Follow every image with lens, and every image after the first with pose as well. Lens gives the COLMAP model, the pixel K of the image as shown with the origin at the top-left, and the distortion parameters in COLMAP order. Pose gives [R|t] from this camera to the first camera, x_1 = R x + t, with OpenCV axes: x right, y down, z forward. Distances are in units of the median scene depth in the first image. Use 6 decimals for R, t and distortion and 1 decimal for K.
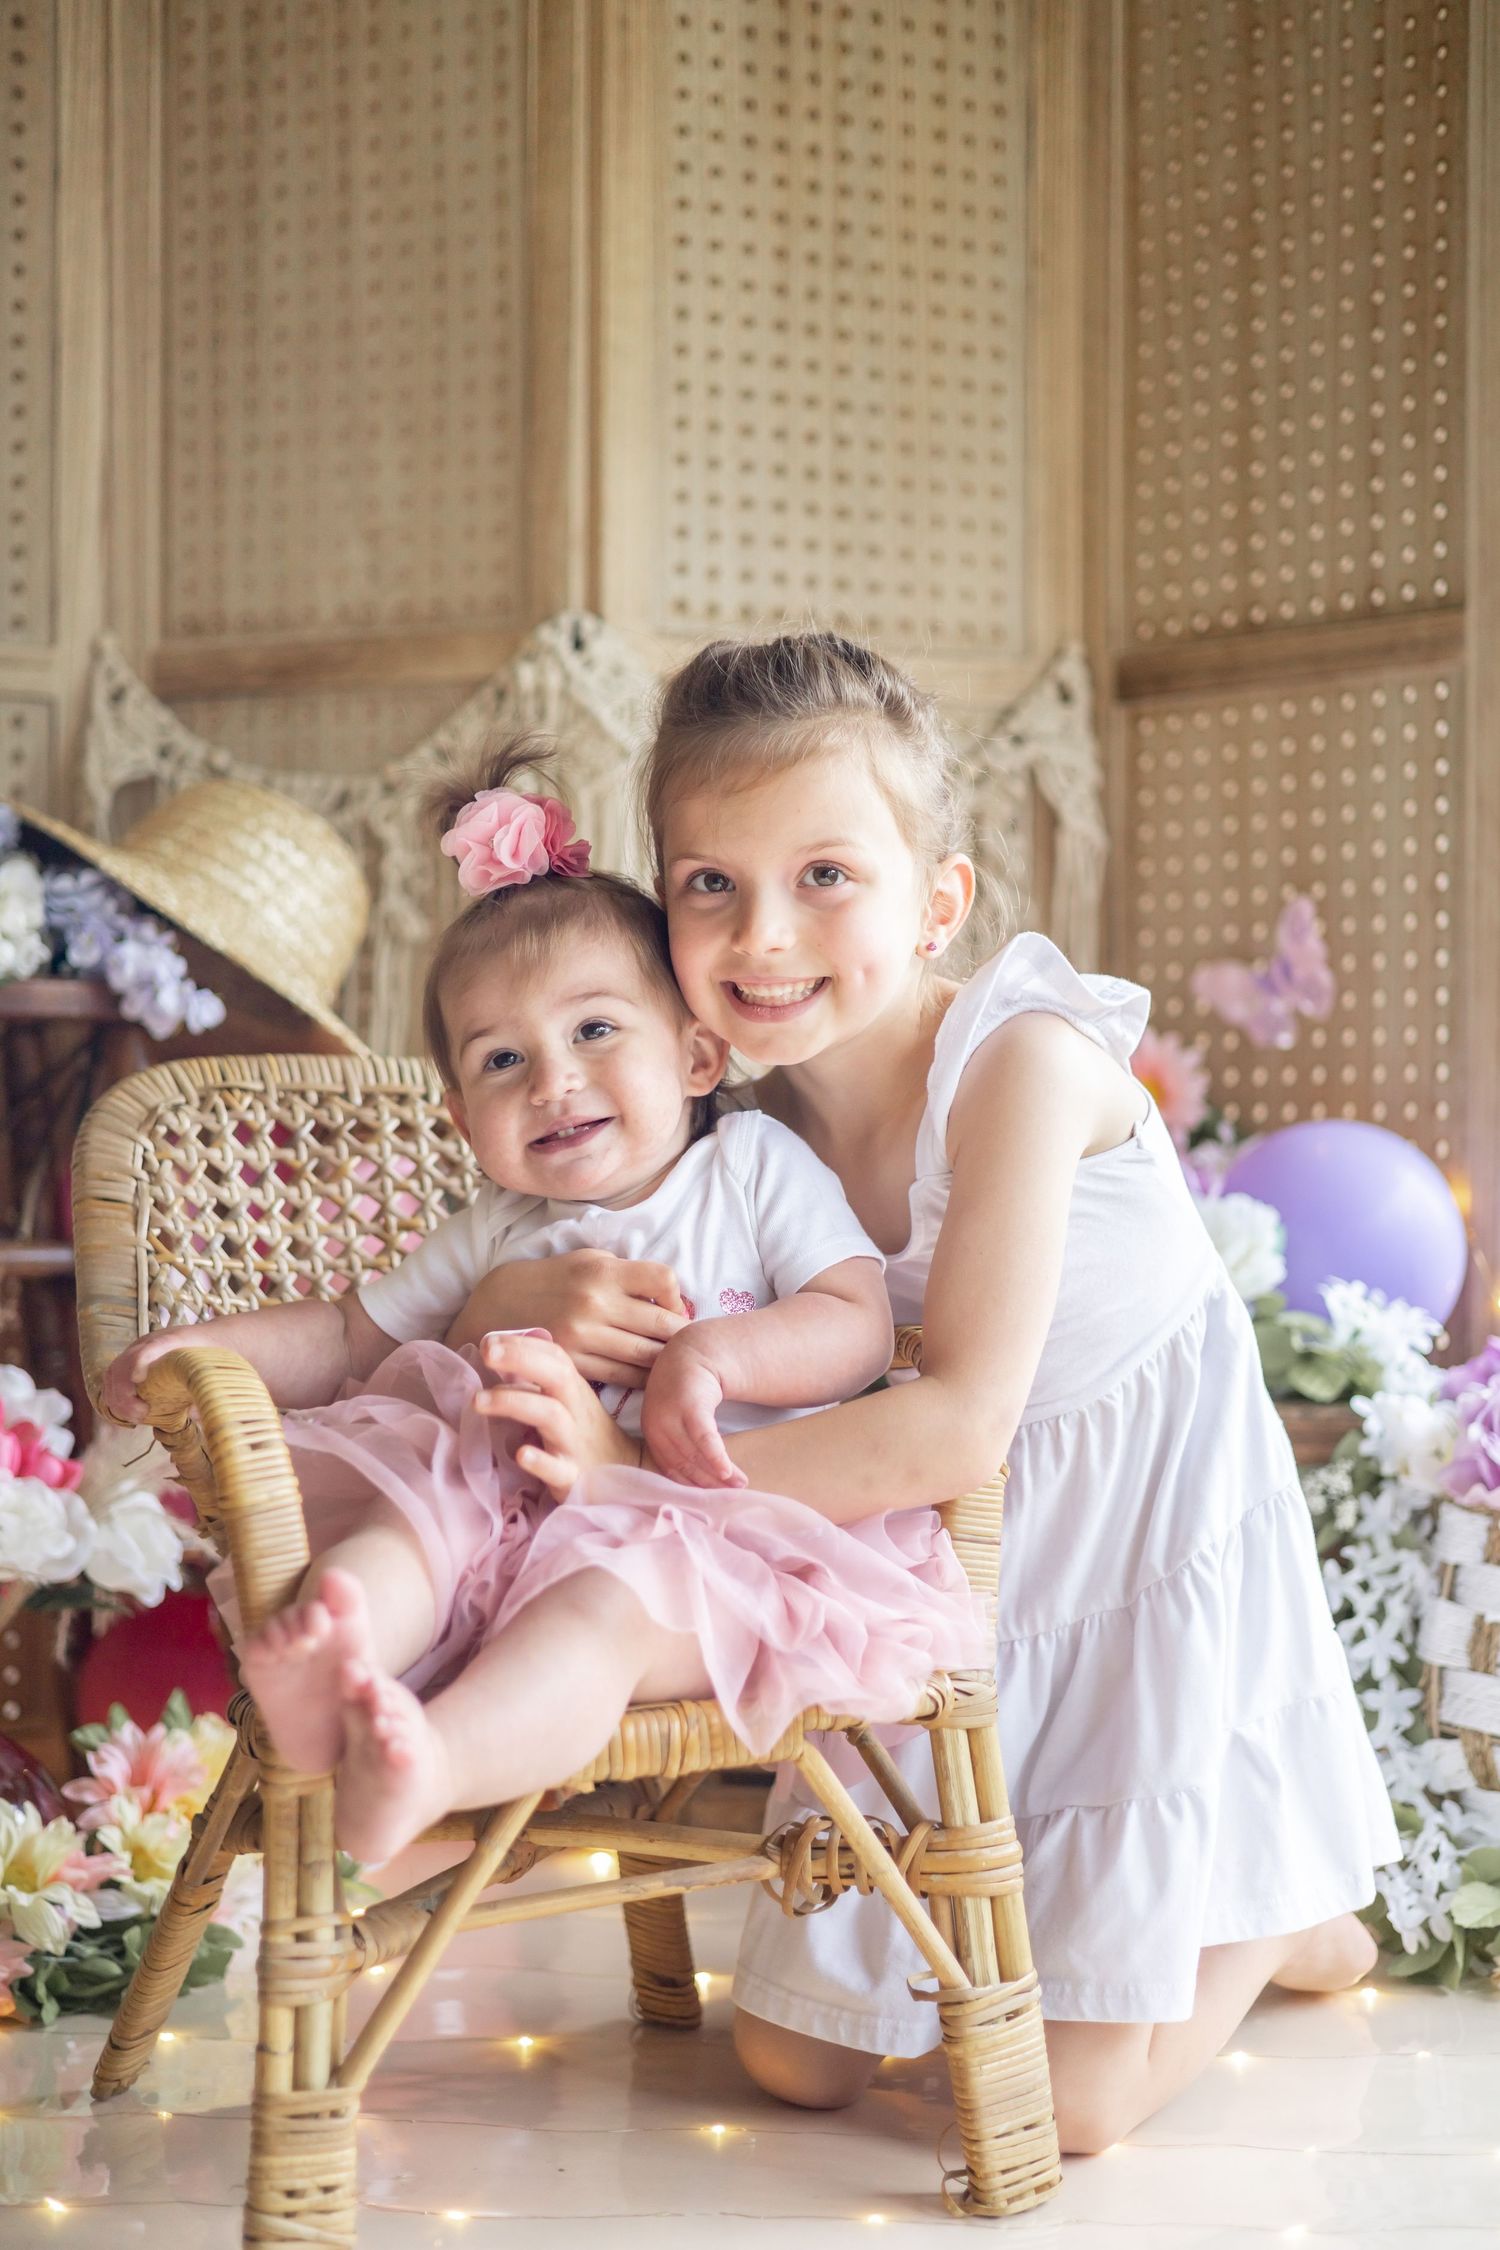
lens RADIAL K [[3580.7, 0, 750.0], [0, 3580.7, 1125.0], [0, 0, 1]] dist [0.014905, 0.134060]
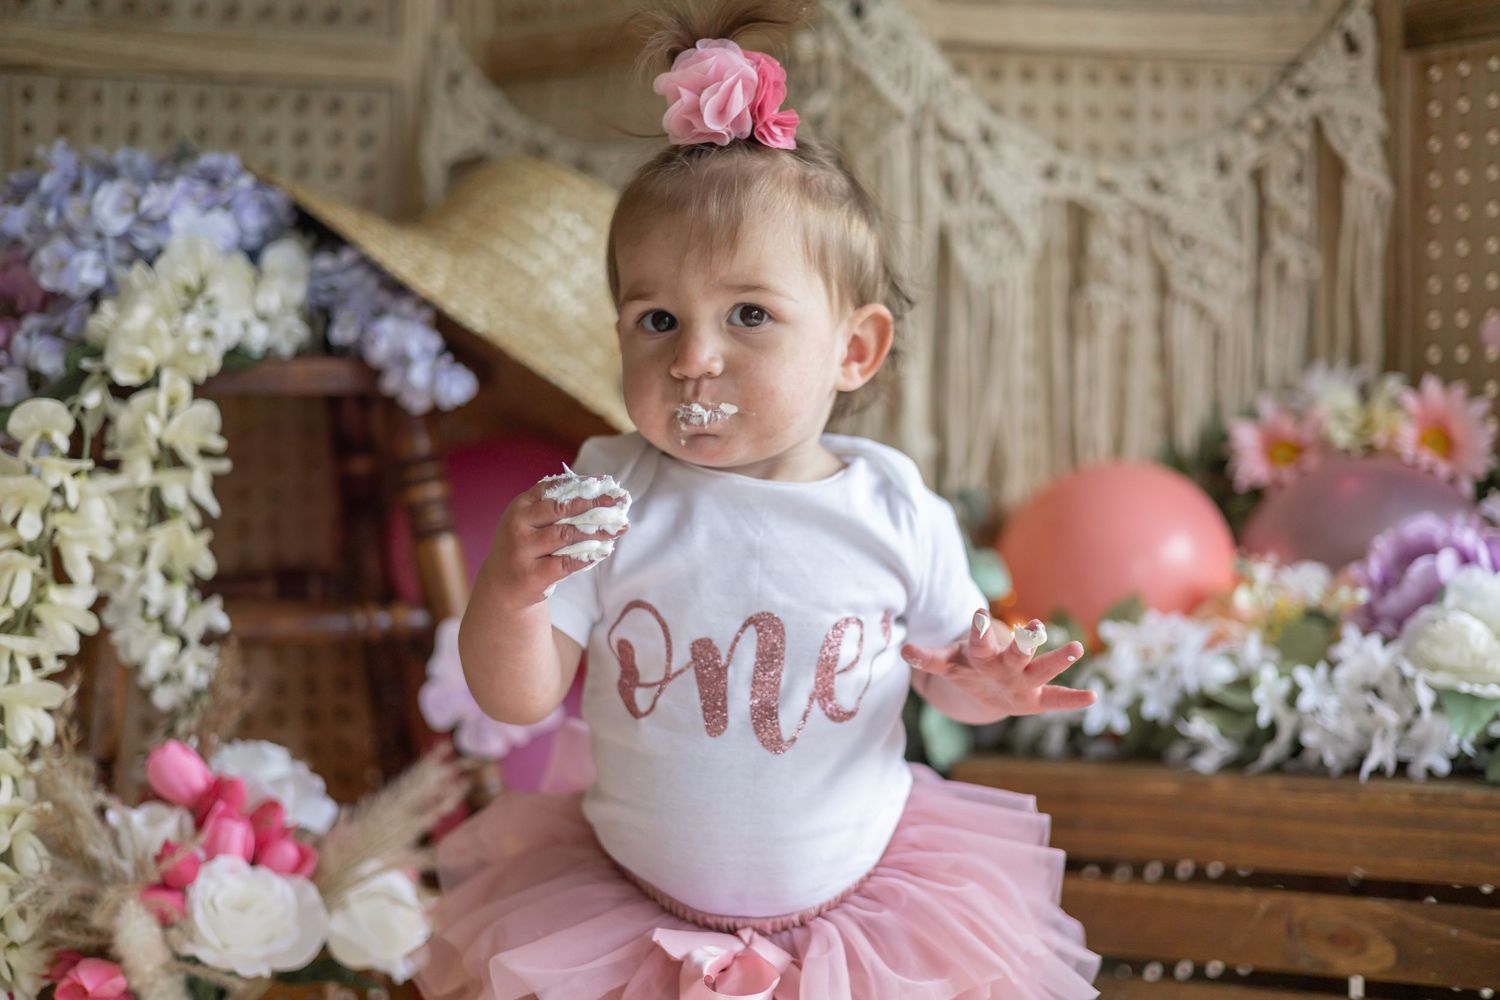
lens RADIAL K [[2387.2, 0, 750.0], [0, 2387.2, 500.0], [0, 0, 1]] dist [0.014905, 0.134060]
pose [[0.984024, -0.004661, -0.177977, 0.042307], [0.013020, 0.998864, 0.045828, -0.026186], [0.177562, -0.047414, 0.982967, 0.313676]]
